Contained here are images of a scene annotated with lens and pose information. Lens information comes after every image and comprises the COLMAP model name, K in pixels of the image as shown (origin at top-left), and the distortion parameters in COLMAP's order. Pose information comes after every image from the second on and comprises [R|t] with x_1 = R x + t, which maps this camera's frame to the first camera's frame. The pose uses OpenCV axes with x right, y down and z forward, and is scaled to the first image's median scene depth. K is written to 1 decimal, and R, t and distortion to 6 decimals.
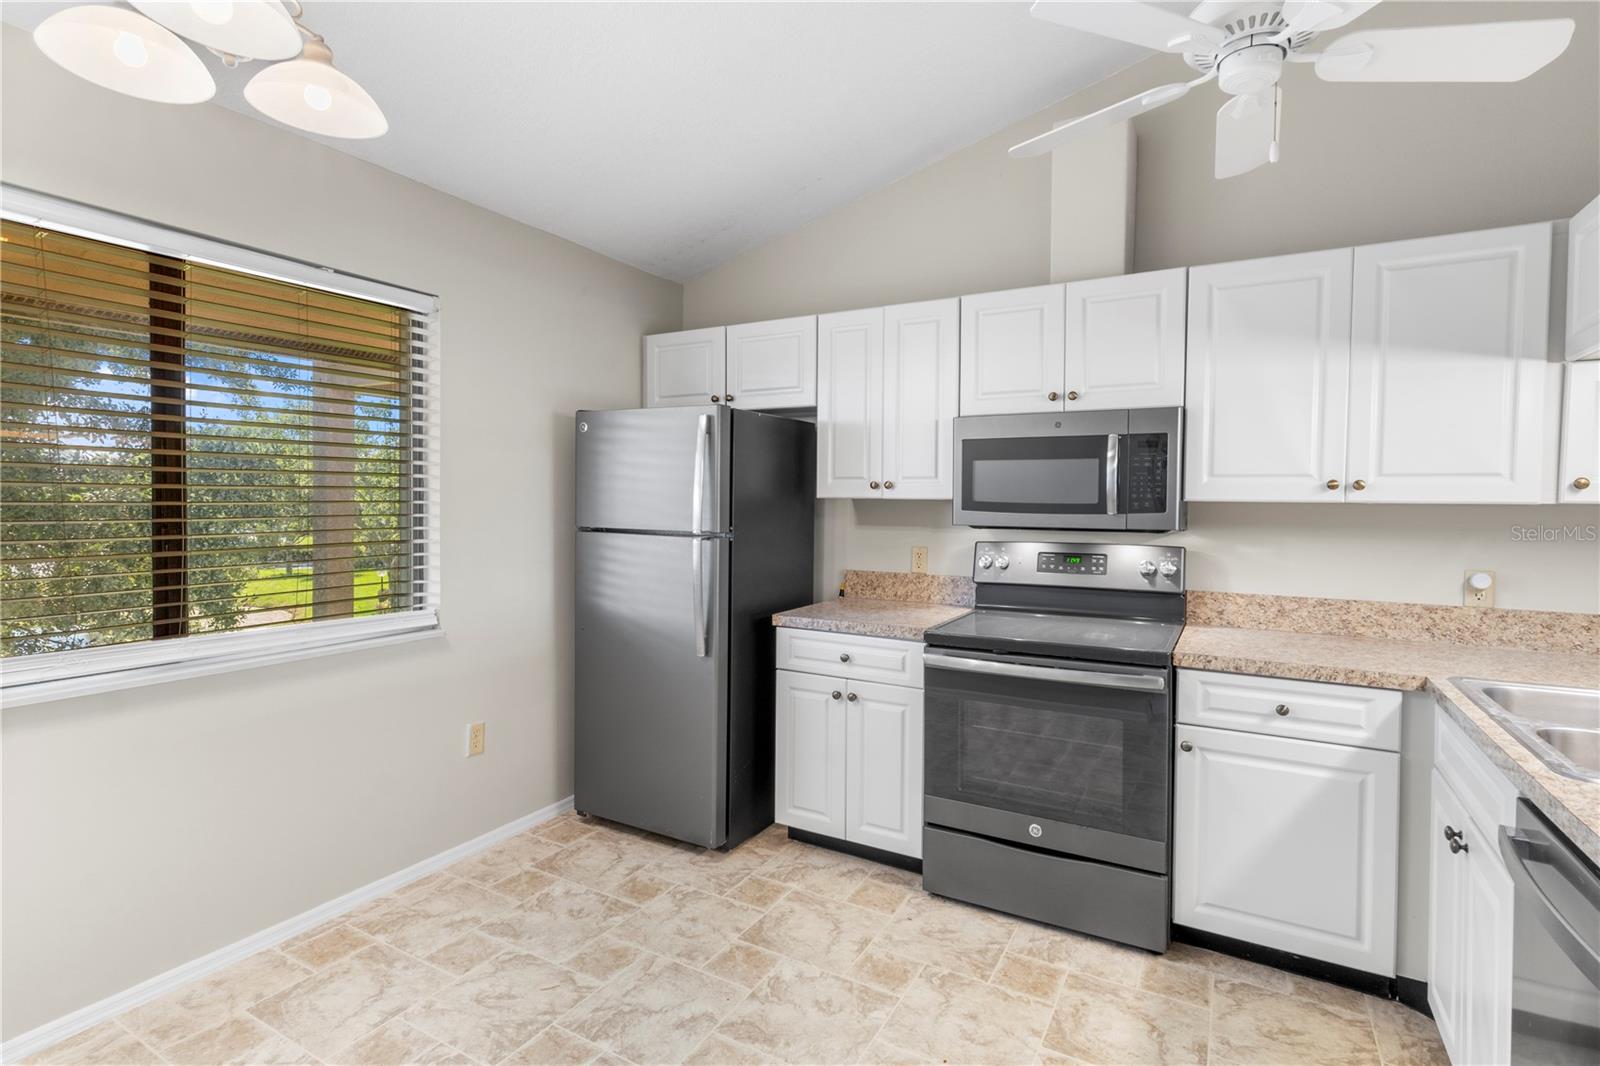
lens RADIAL K [[779.5, 0, 805.9], [0, 779.5, 517.6], [0, 0, 1]] dist [0.002267, 0.000185]
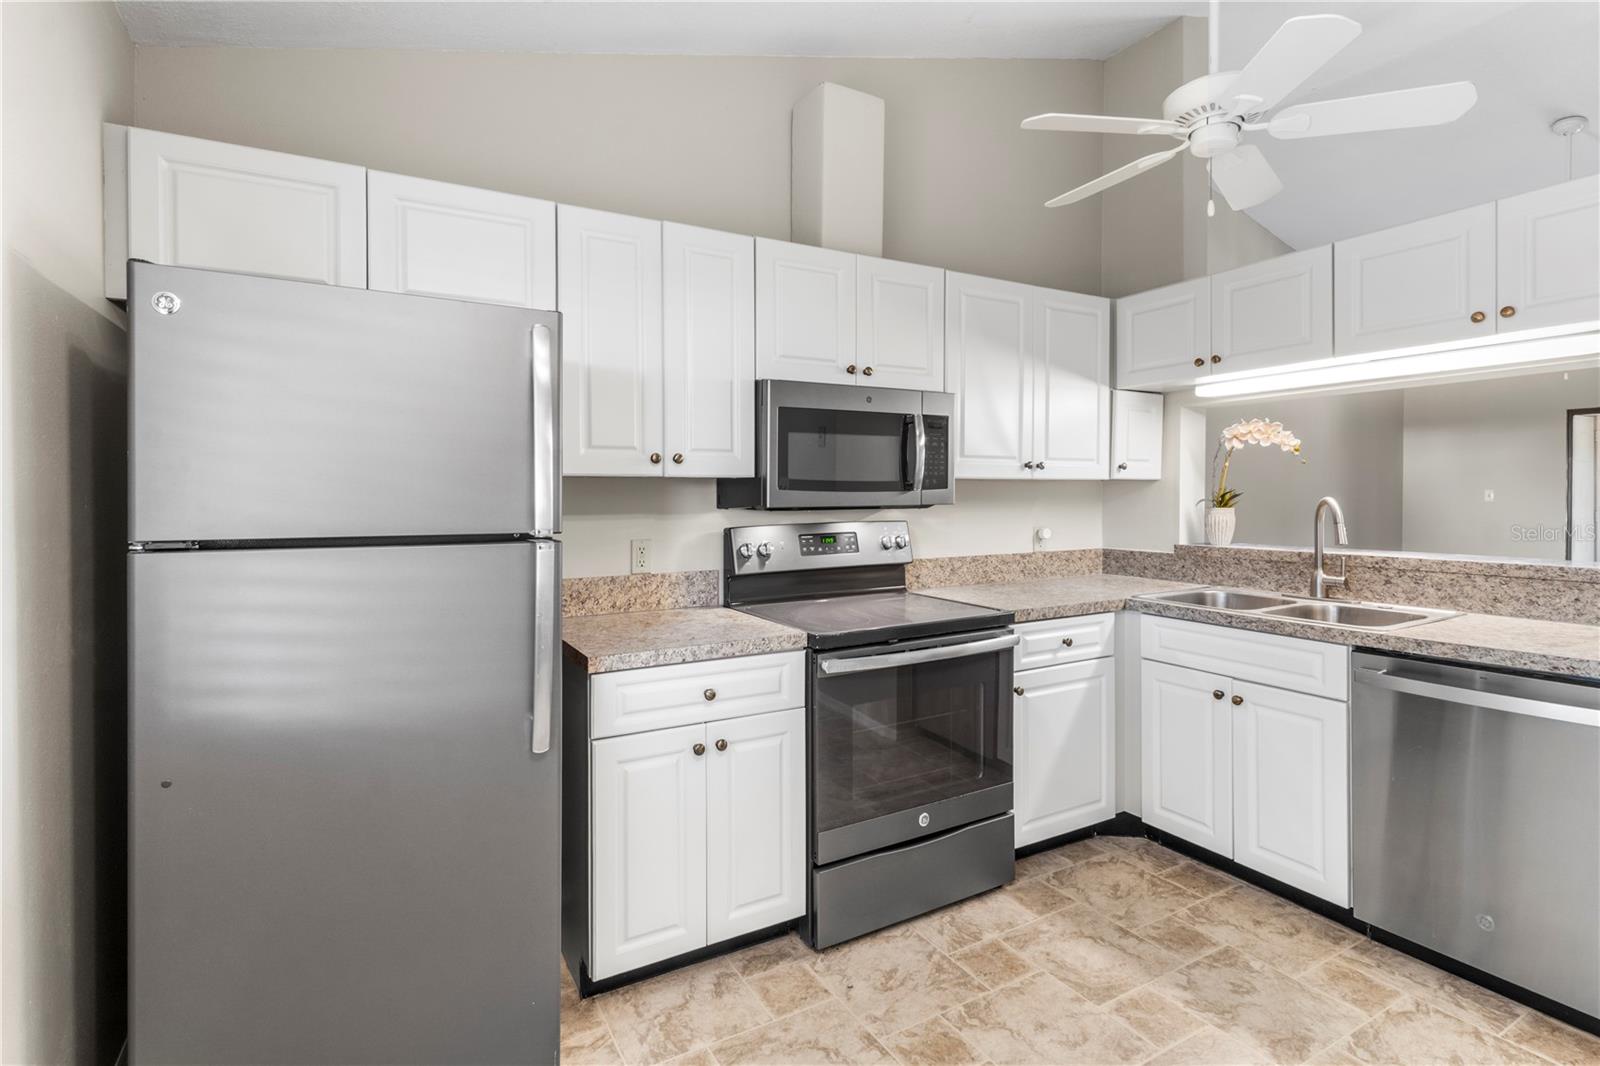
lens RADIAL K [[786.0, 0, 799.5], [0, 786.0, 498.1], [0, 0, 1]] dist [0.001677, 0.000416]
pose [[0.505616, -0.018311, 0.862564, -0.591284], [0.028557, 0.999582, 0.004480, -0.004018], [-0.862286, 0.022367, 0.505927, 0.610693]]
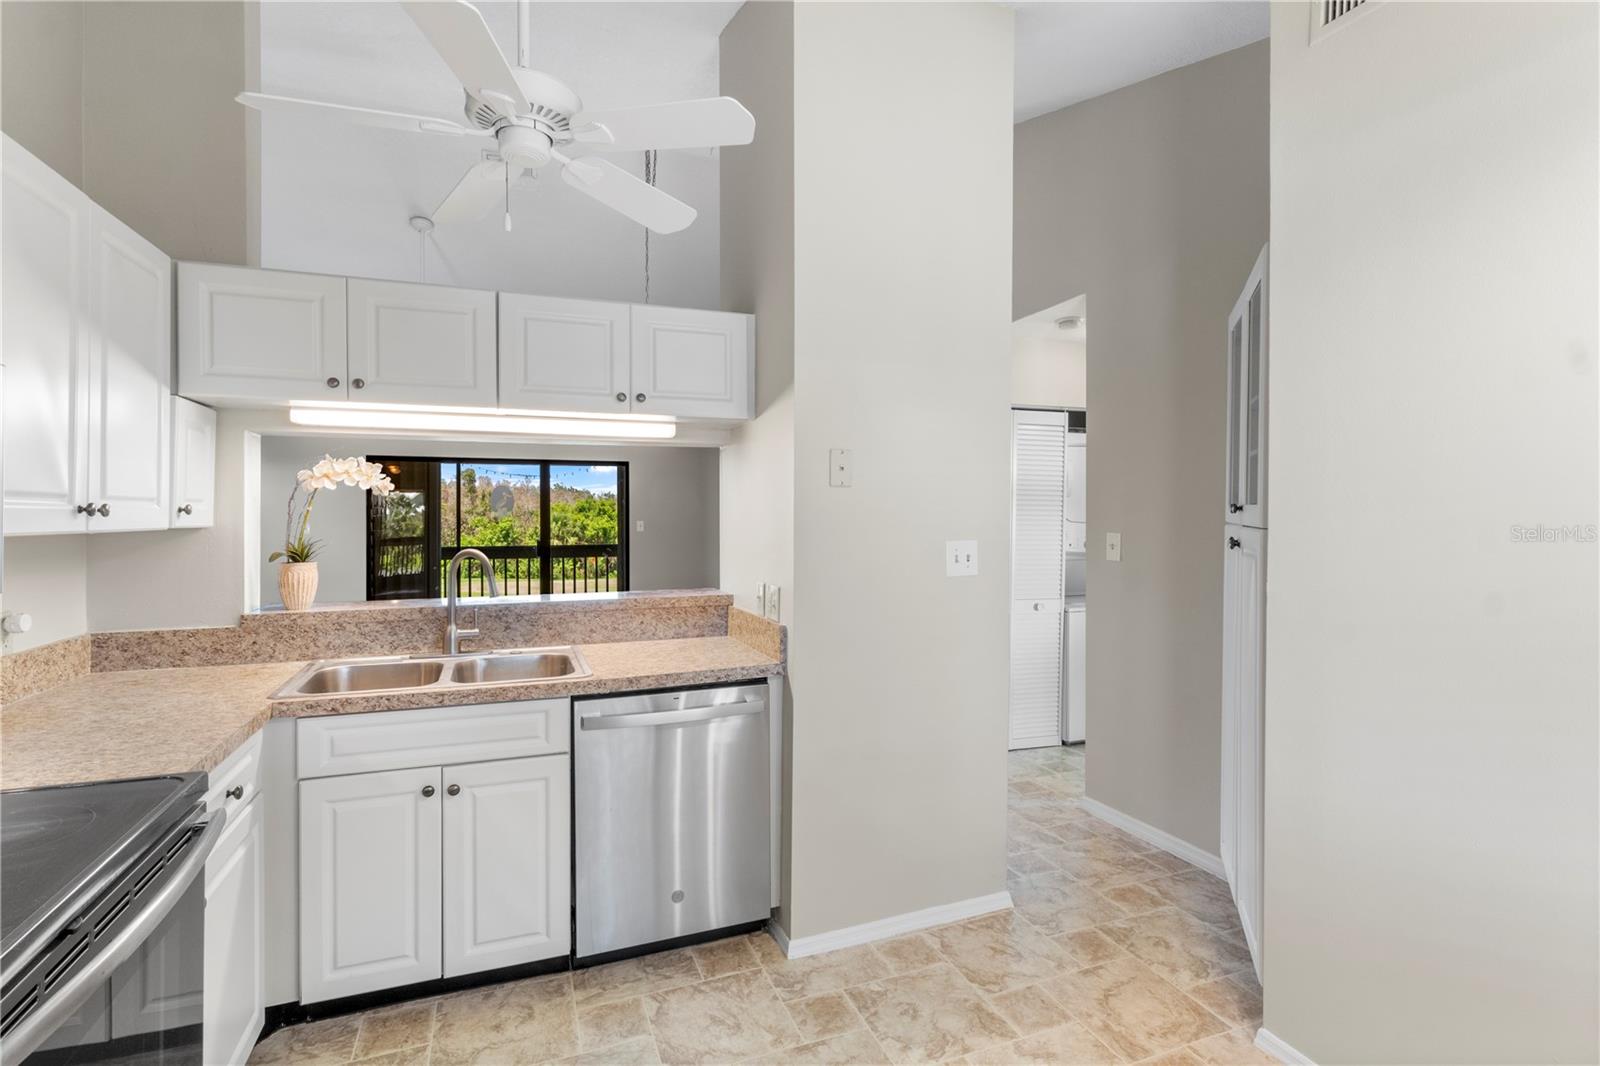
lens RADIAL K [[779.5, 0, 805.9], [0, 779.5, 517.6], [0, 0, 1]] dist [0.002267, 0.000185]
pose [[-0.784282, -0.014333, 0.620239, -0.289674], [0.004075, 0.999593, 0.028252, -0.047928], [-0.620391, 0.024685, -0.783904, 1.060466]]
